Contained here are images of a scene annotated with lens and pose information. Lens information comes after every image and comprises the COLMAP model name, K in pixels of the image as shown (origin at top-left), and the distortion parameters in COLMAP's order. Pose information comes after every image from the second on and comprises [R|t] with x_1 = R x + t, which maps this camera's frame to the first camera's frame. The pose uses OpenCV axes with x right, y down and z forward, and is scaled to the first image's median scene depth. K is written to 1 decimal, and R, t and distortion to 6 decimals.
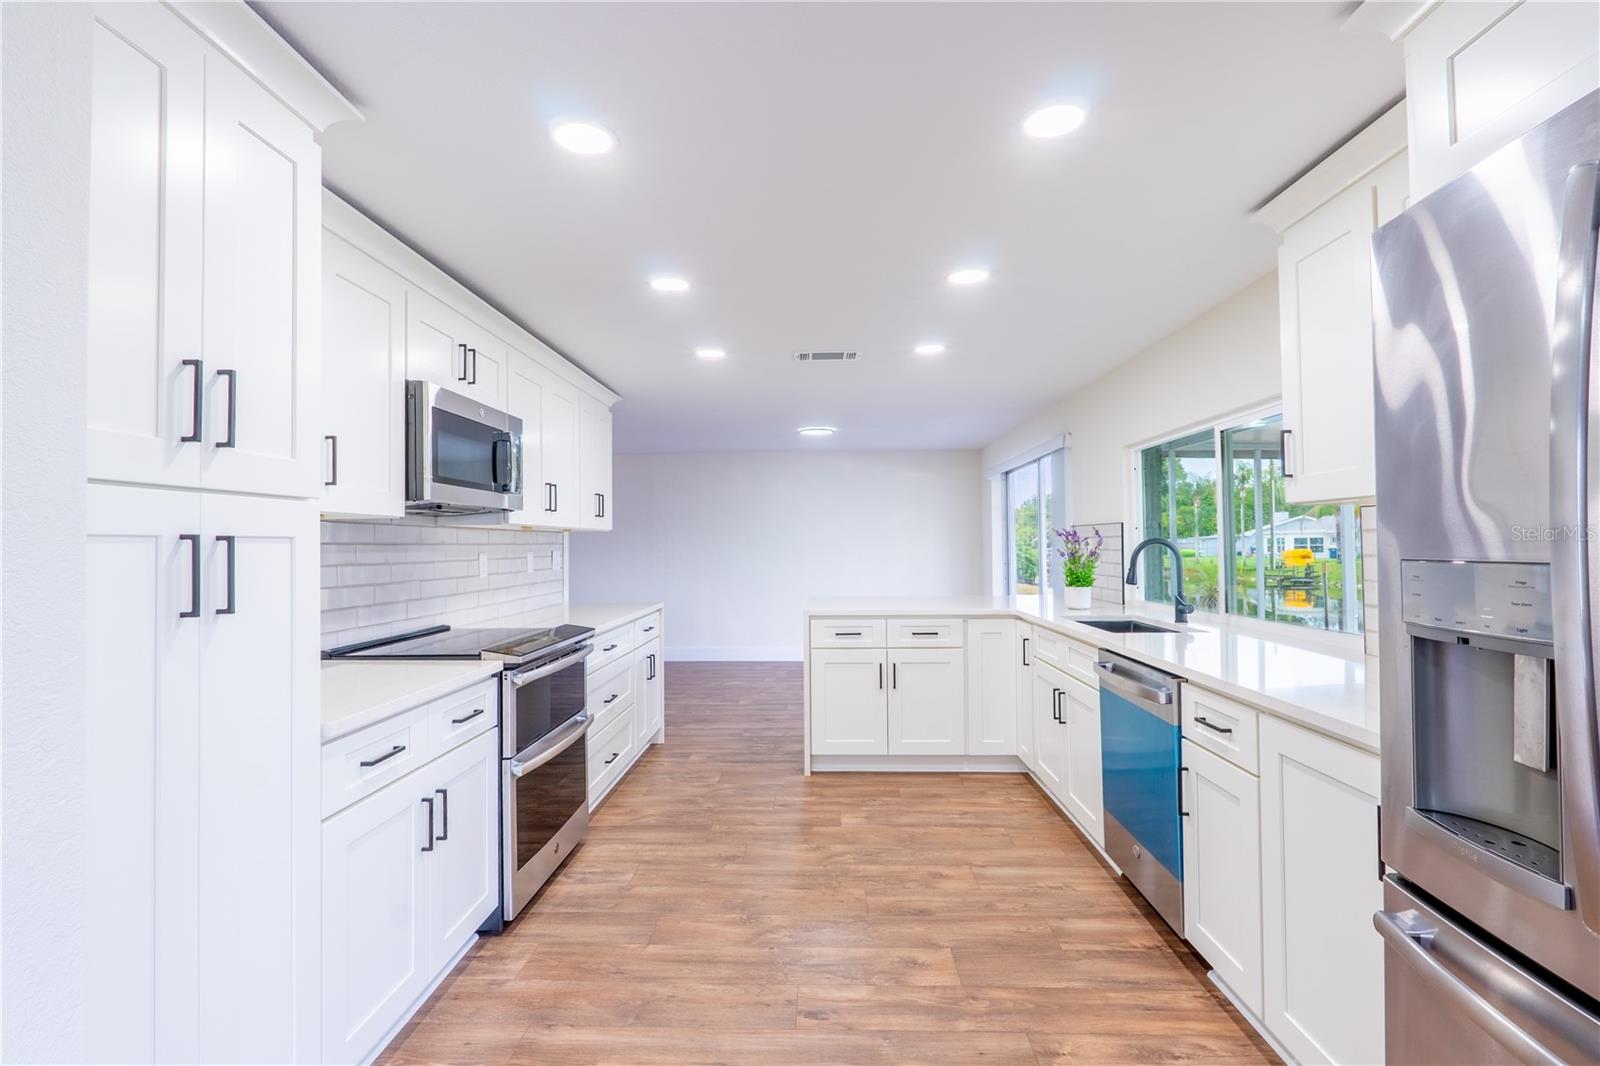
lens RADIAL K [[731.7, 0, 800.0], [0, 731.7, 533.0], [0, 0, 1]] dist [0.000234, 0.000253]
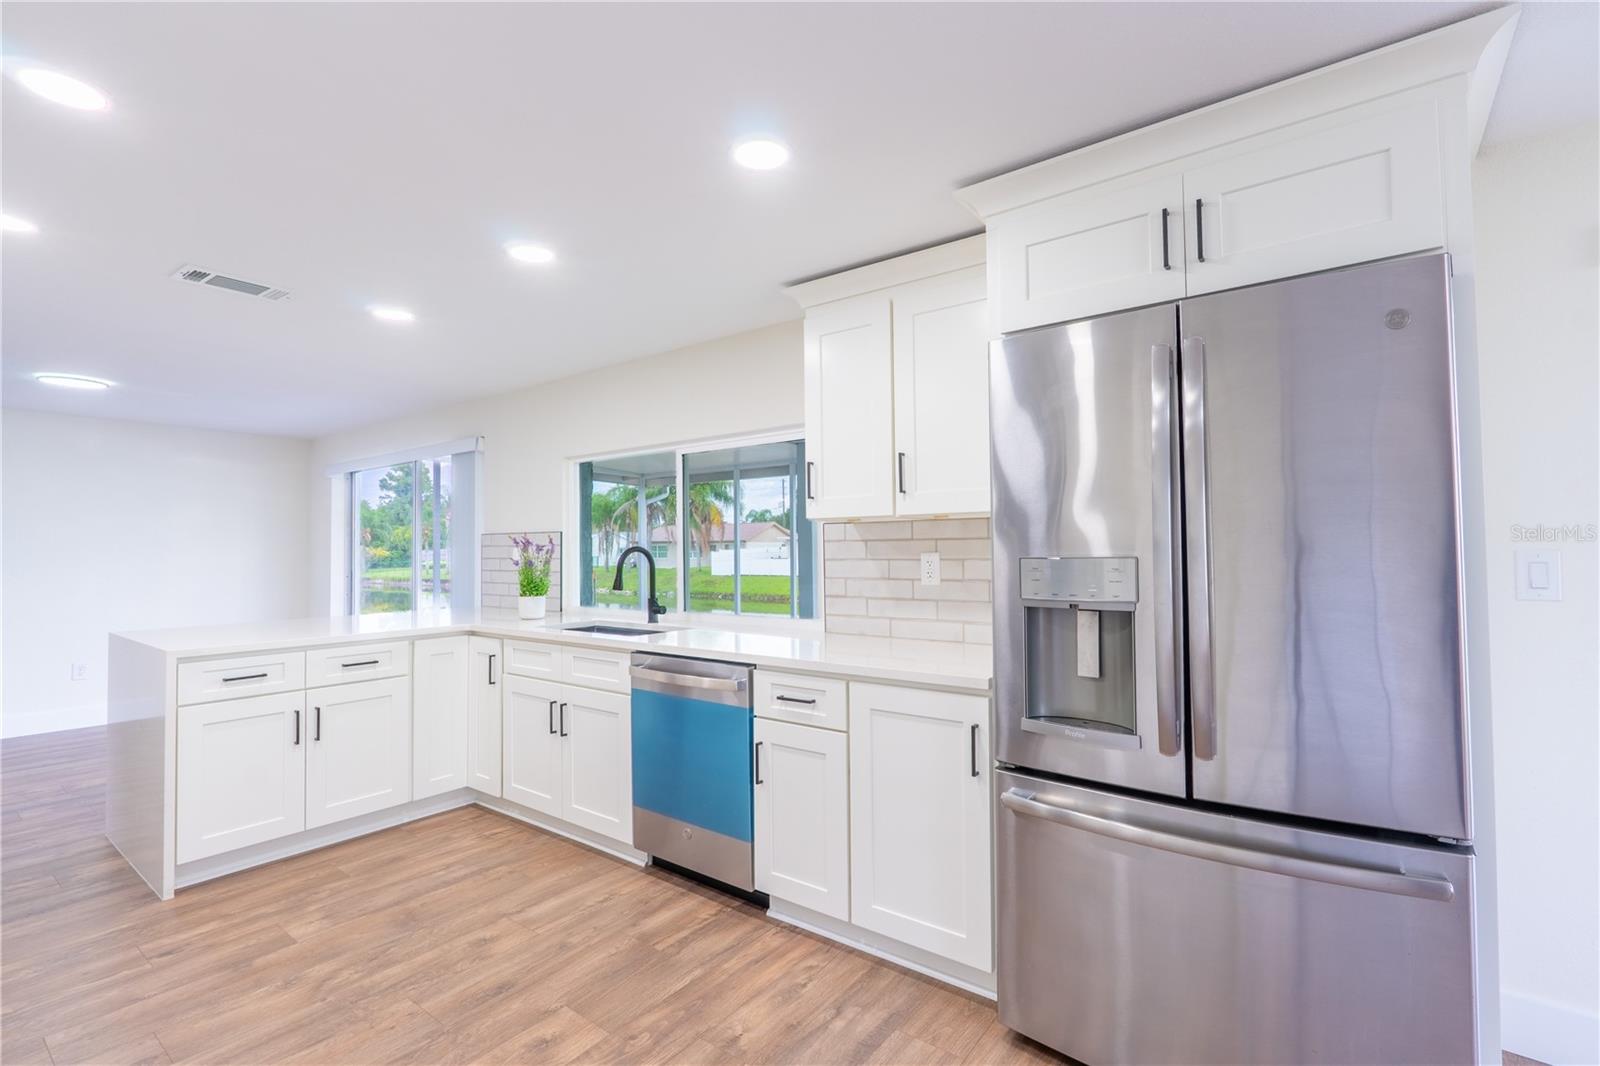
lens RADIAL K [[726.9, 0, 800.0], [0, 726.9, 533.0], [0, 0, 1]] dist [-0.005474, 0.000144]
pose [[0.572811, 0.022625, 0.819375, -0.289318], [-0.009773, 0.999736, -0.020774, 0.008221], [-0.819629, 0.003892, 0.572881, 0.208827]]
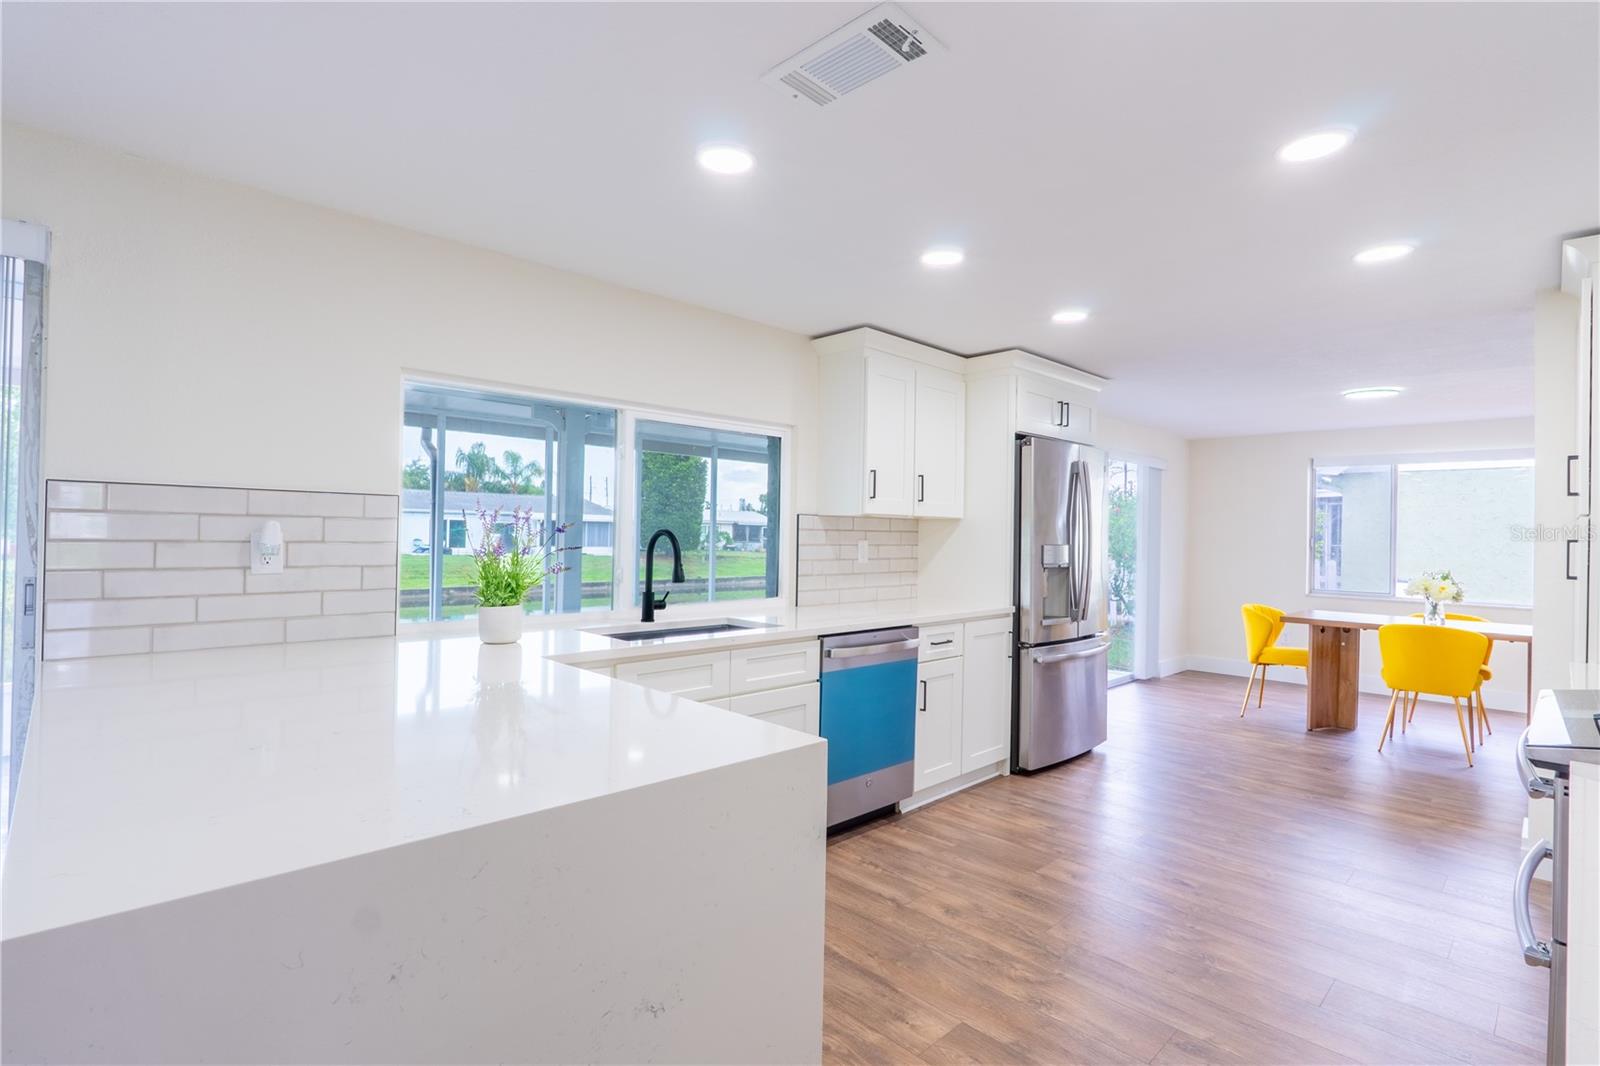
lens RADIAL K [[765.7, 0, 800.0], [0, 765.7, 533.0], [0, 0, 1]] dist [-0.000930, -0.000079]
pose [[-0.728090, -0.001996, 0.685479, -0.303534], [-0.022027, 0.999547, -0.020486, 0.031265], [-0.685128, -0.030015, -0.727804, 1.757347]]
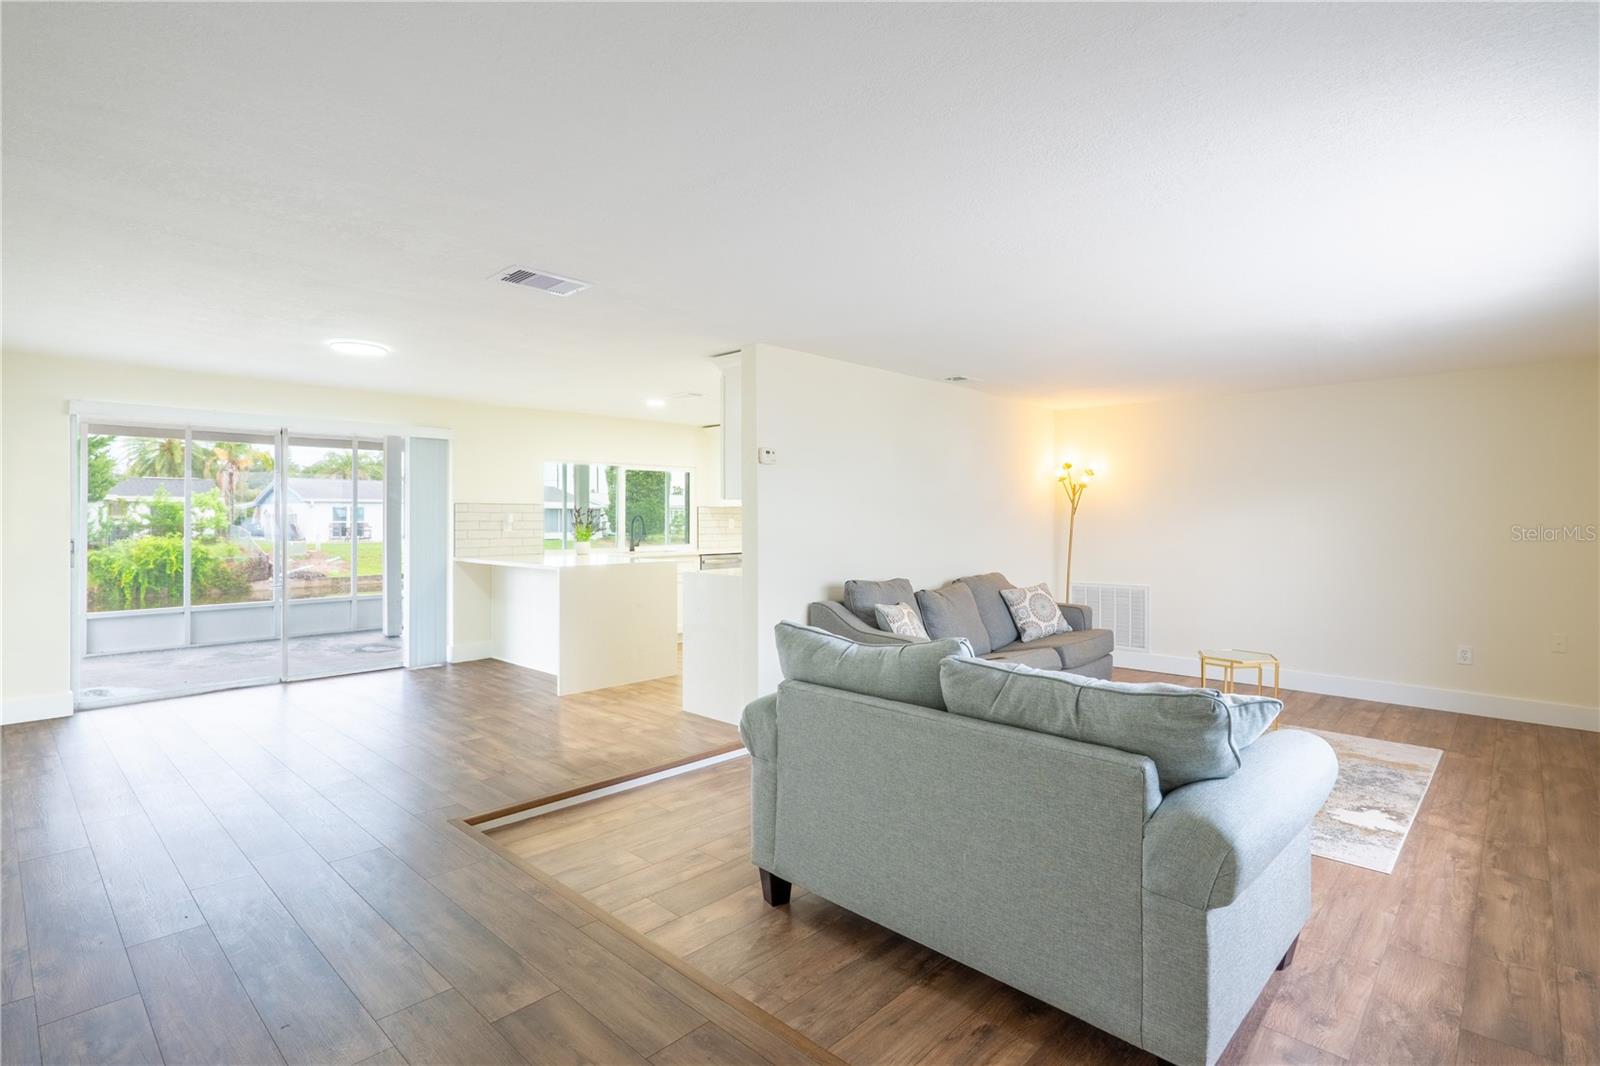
lens RADIAL K [[779.0, 0, 801.4], [0, 779.0, 517.5], [0, 0, 1]] dist [-0.000939, -0.000537]
pose [[-0.754236, 0.009745, 0.656531, -1.668394], [-0.003258, 0.999822, -0.018584, 0.067678], [-0.656596, -0.016156, -0.754070, 2.800939]]
